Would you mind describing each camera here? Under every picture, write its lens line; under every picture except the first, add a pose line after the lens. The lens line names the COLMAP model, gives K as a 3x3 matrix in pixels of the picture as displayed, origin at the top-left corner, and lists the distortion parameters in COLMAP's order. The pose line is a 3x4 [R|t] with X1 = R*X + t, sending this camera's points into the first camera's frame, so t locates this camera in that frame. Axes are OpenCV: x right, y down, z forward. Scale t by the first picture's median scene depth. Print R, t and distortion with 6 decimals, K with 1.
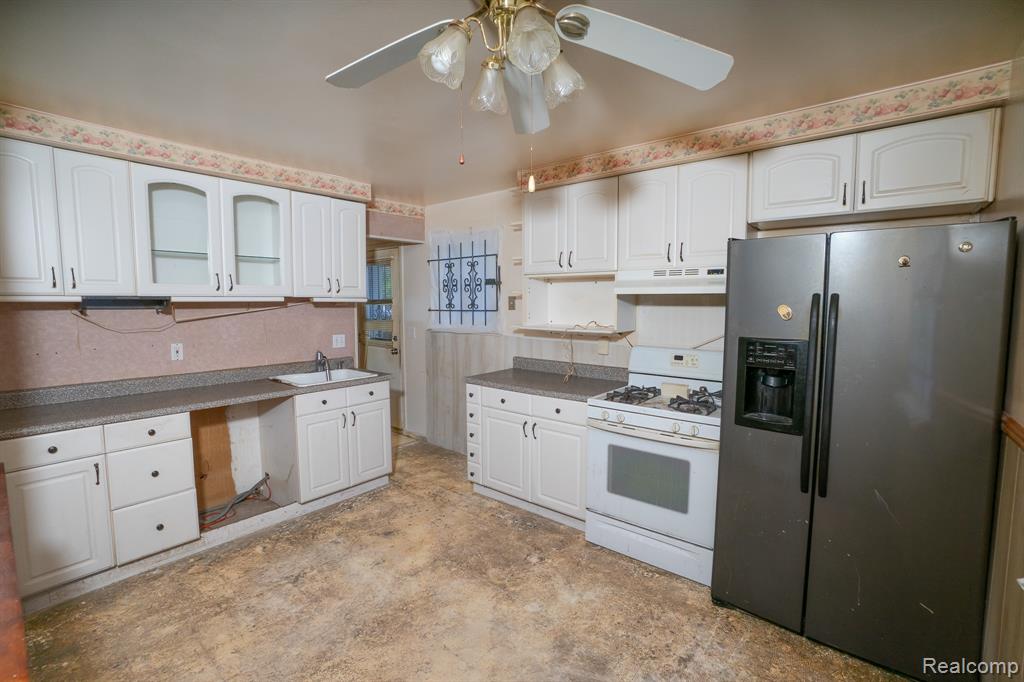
lens RADIAL K [[455.9, 0, 509.9], [0, 455.9, 338.9], [0, 0, 1]] dist [-0.061350, 0.023108]
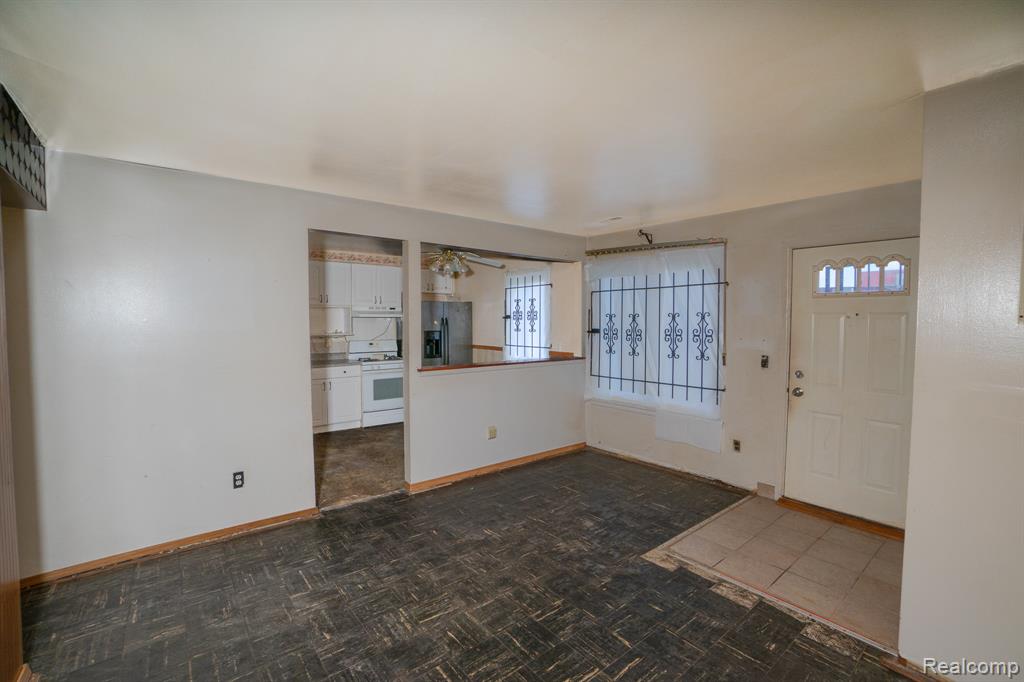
lens RADIAL K [[450.0, 0, 512.0], [0, 450.0, 341.0], [0, 0, 1]] dist [-0.061565, 0.023346]
pose [[0.195085, -0.043481, 0.979822, -1.677609], [0.080348, 0.996367, 0.028217, 0.018806], [-0.977490, 0.073222, 0.197869, -0.169219]]
